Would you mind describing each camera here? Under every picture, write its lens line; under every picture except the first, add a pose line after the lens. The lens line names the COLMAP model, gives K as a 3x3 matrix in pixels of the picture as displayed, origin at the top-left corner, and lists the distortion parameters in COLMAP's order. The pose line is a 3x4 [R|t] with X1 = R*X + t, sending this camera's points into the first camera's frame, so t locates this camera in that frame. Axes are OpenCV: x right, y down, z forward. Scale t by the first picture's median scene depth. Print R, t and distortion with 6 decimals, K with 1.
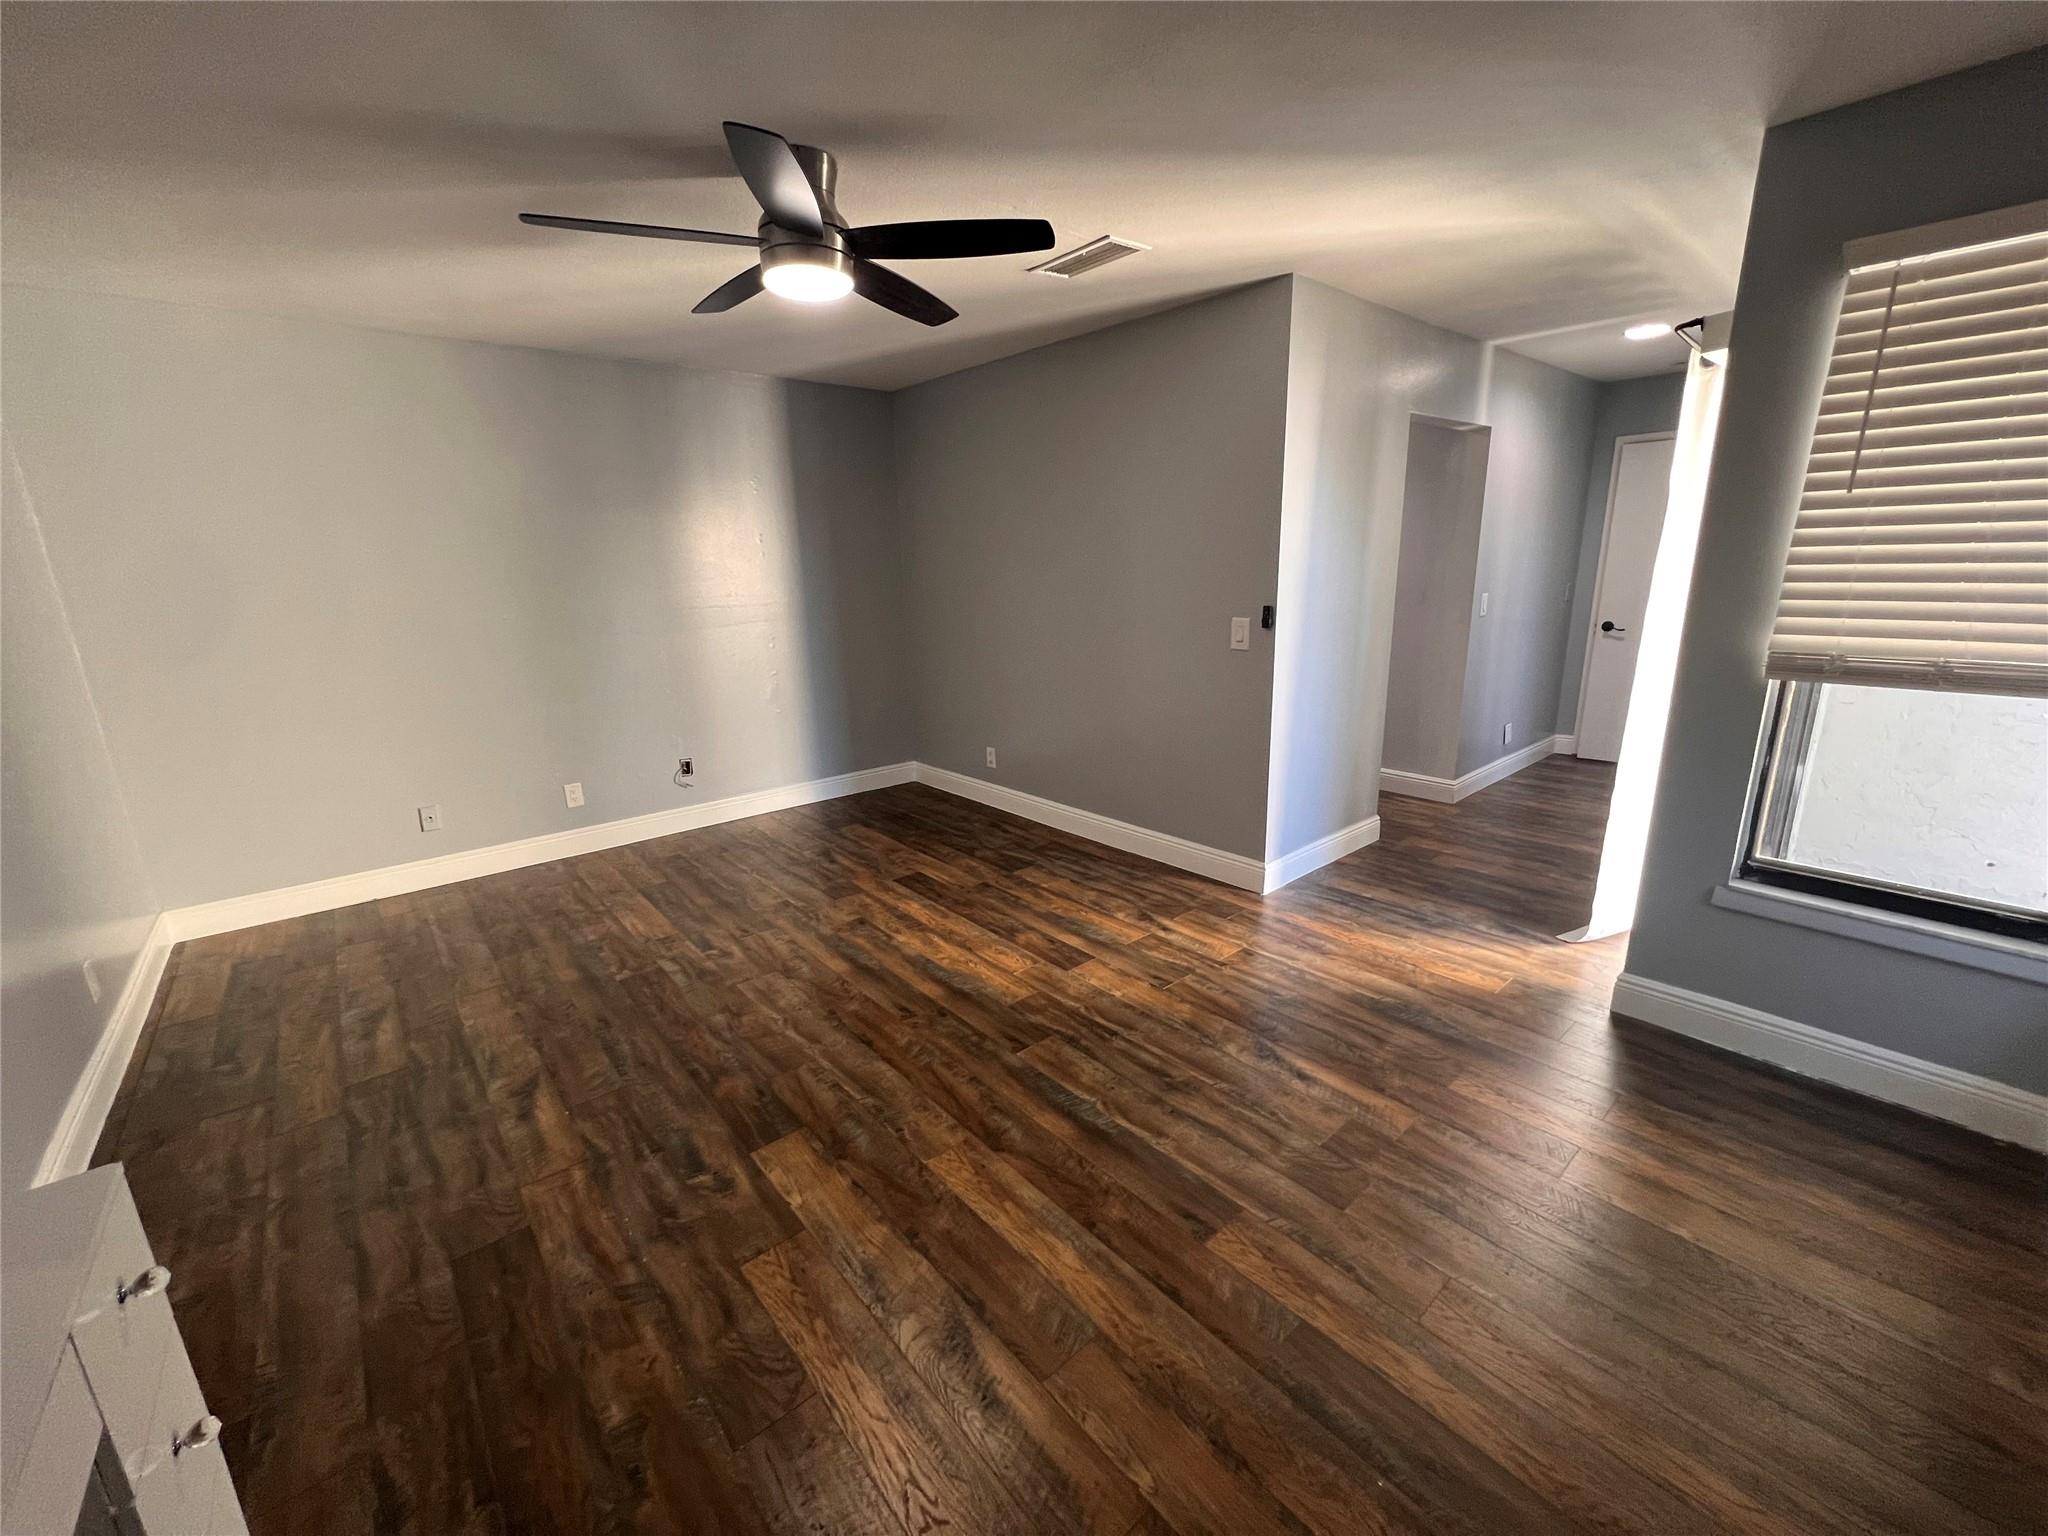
lens RADIAL K [[811.1, 0, 1021.8], [0, 811.1, 762.6], [0, 0, 1]] dist [-0.000012, 0.000014]
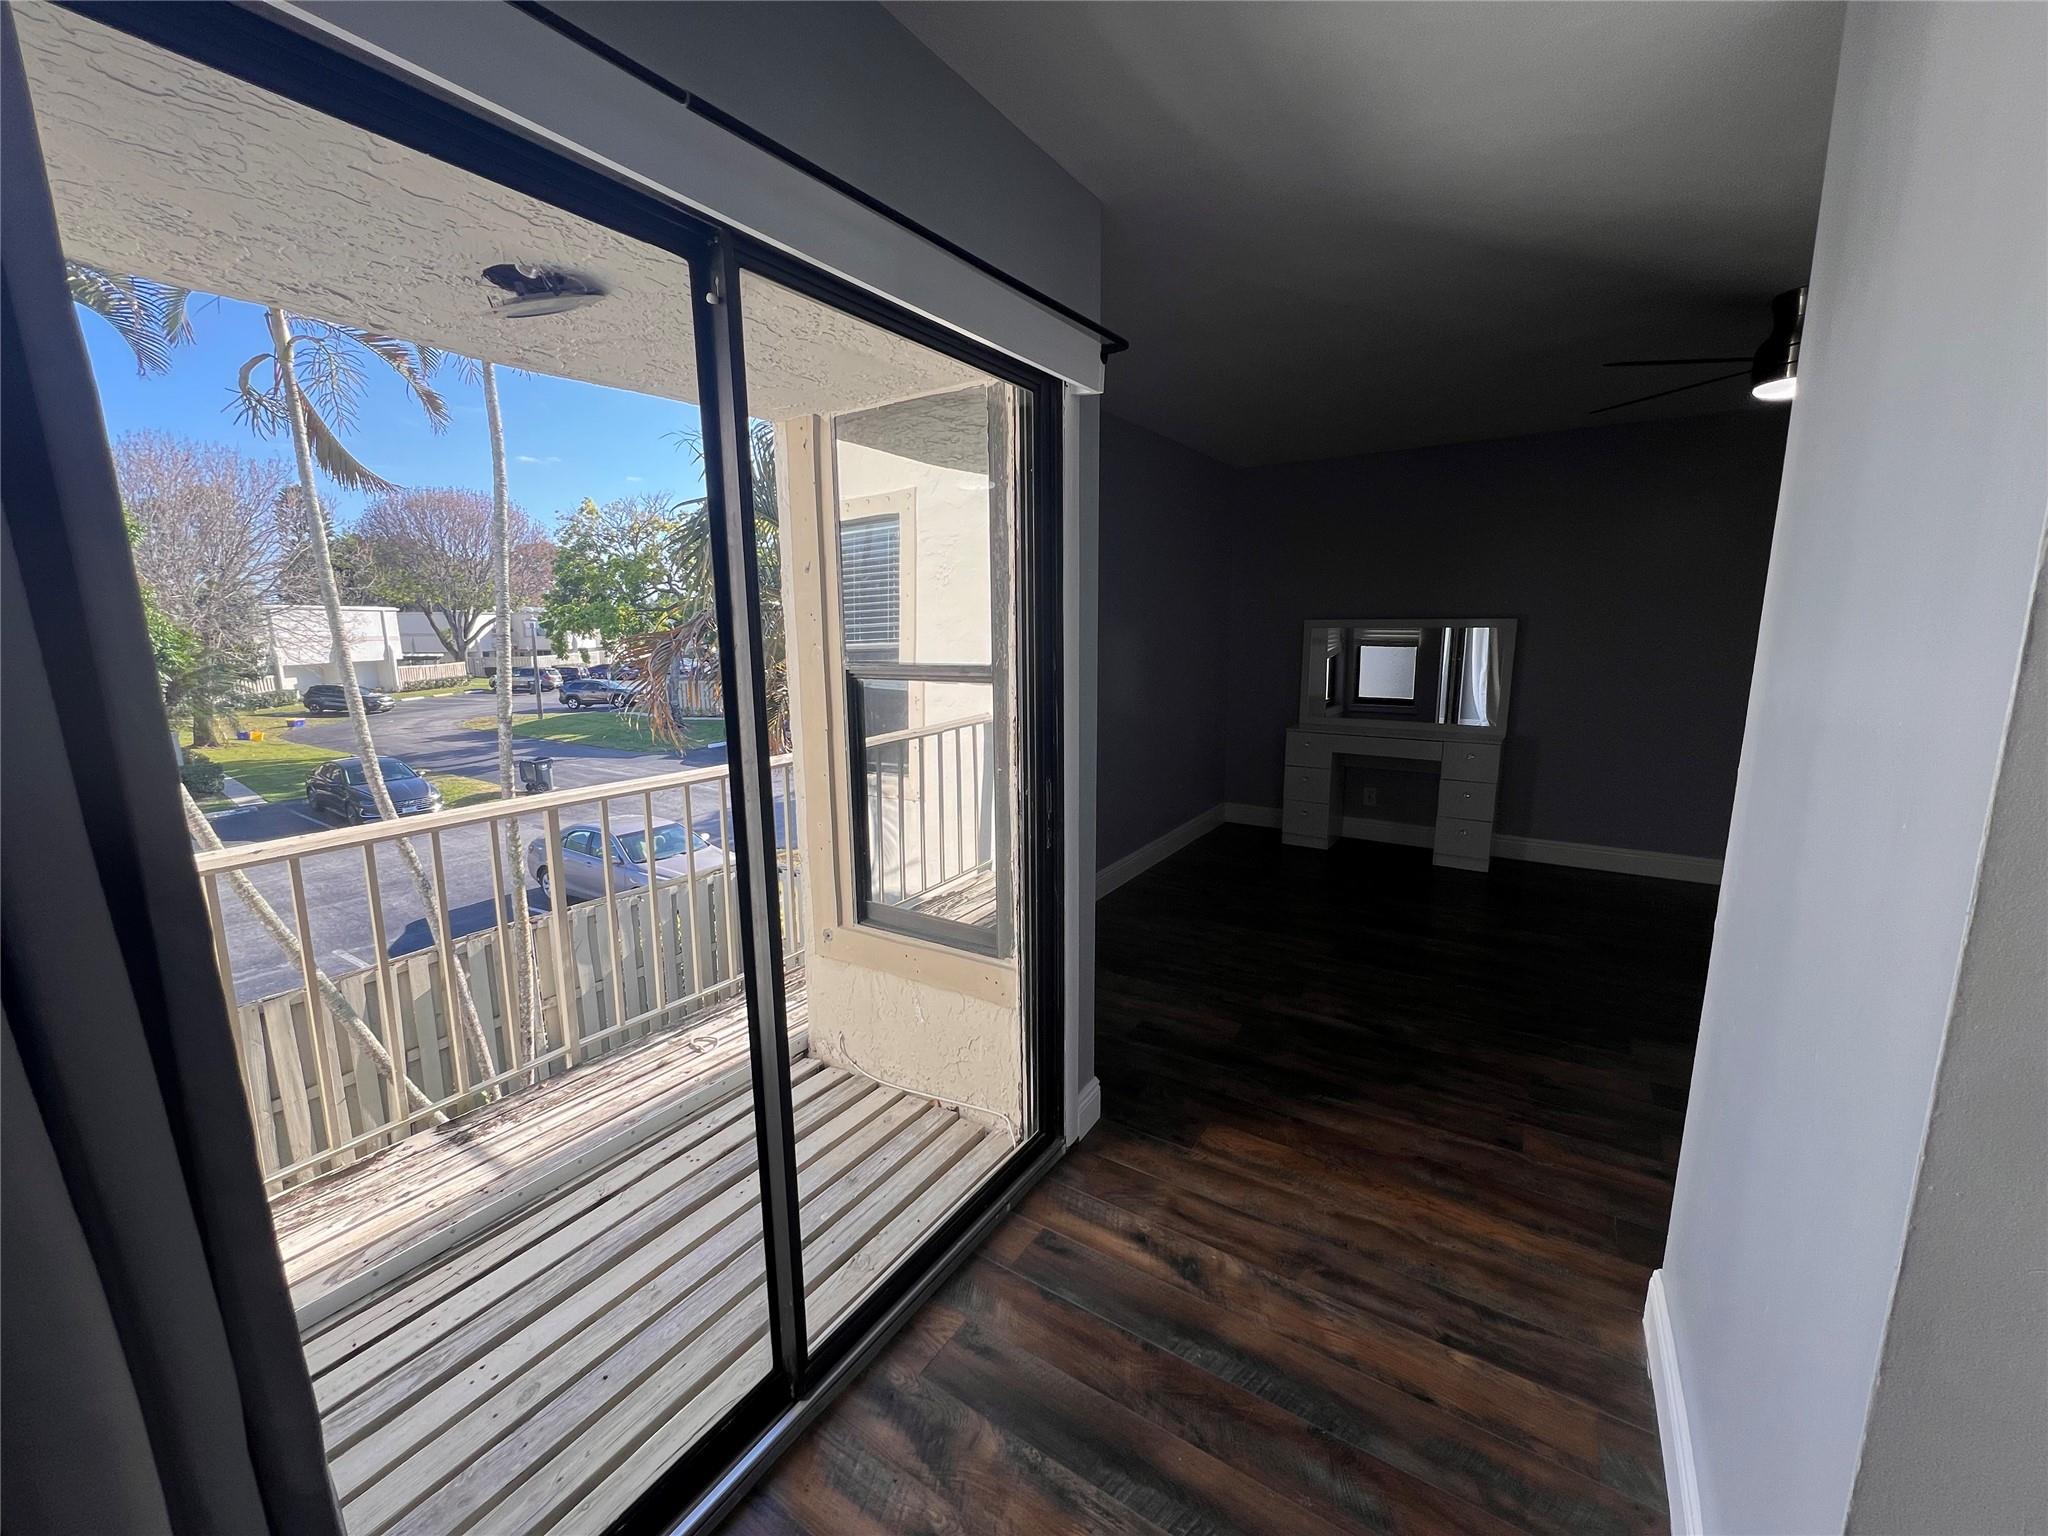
lens RADIAL K [[811.1, 0, 1026.9], [0, 811.1, 763.3], [0, 0, 1]] dist [-0.000012, 0.000014]
pose [[-0.956466, 0.082934, -0.279810, 0.931230], [-0.039484, 0.913186, 0.405627, -0.389003], [0.289159, 0.399016, -0.870157, 1.462662]]
